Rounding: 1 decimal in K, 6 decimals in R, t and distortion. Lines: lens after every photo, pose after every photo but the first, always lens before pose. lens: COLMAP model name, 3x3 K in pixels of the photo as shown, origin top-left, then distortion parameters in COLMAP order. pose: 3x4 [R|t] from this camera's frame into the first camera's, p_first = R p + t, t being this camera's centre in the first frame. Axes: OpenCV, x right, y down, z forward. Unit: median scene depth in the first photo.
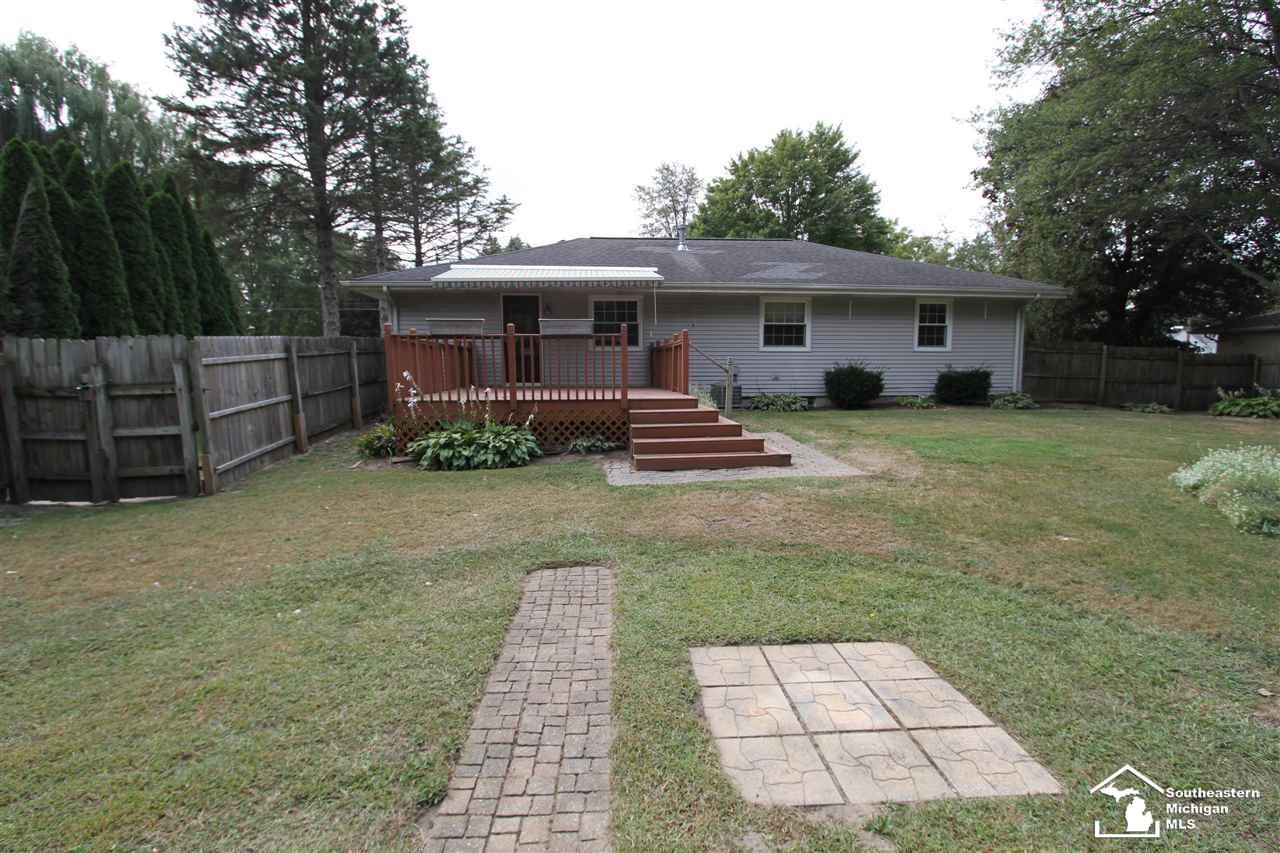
lens RADIAL K [[603.6, 0, 640.0], [0, 603.6, 426.5], [0, 0, 1]] dist [-0.004381, -0.000695]
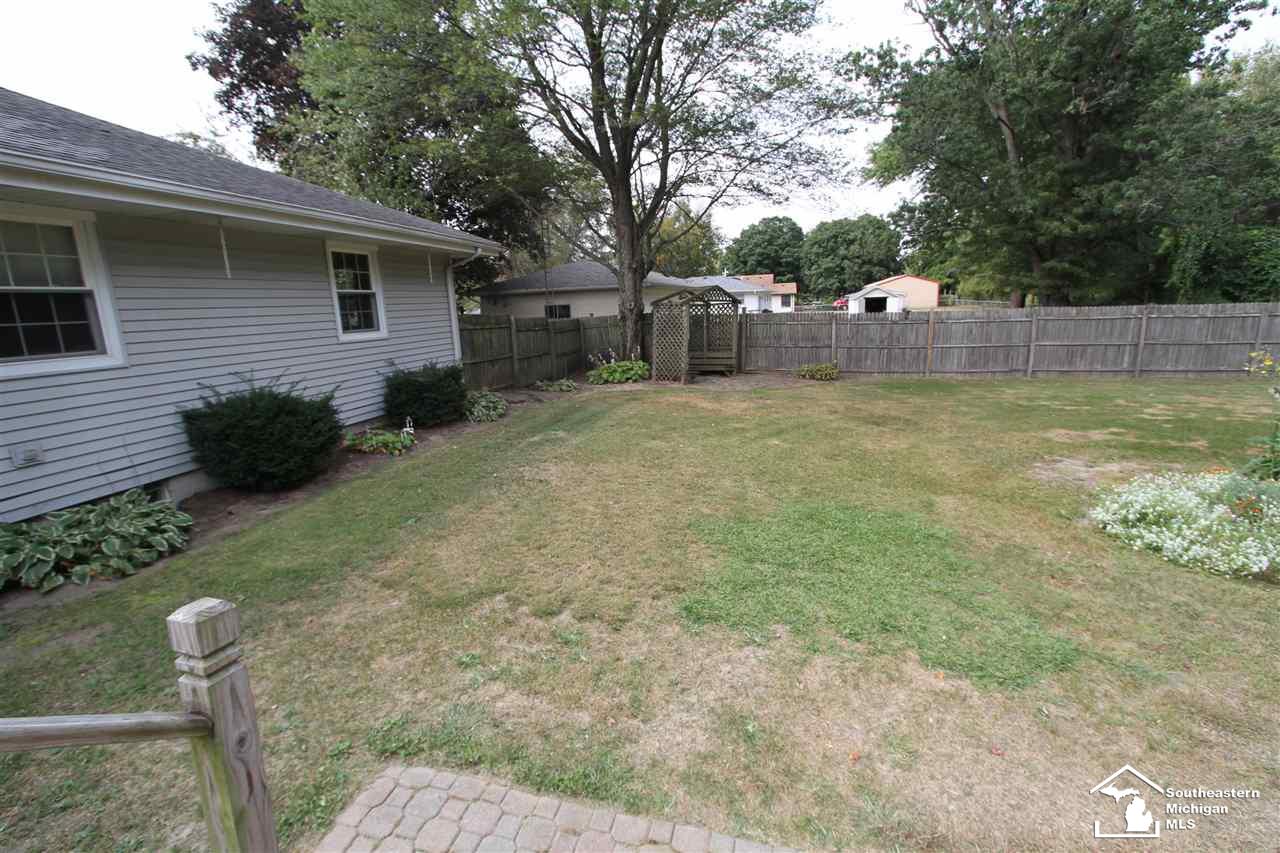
lens RADIAL K [[603.6, 0, 640.0], [0, 603.6, 426.5], [0, 0, 1]] dist [-0.004381, -0.000695]
pose [[0.347730, -0.202753, 0.915410, 0.049167], [0.138338, 0.976748, 0.163789, -0.103918], [-0.927333, 0.069681, 0.367693, 0.573237]]
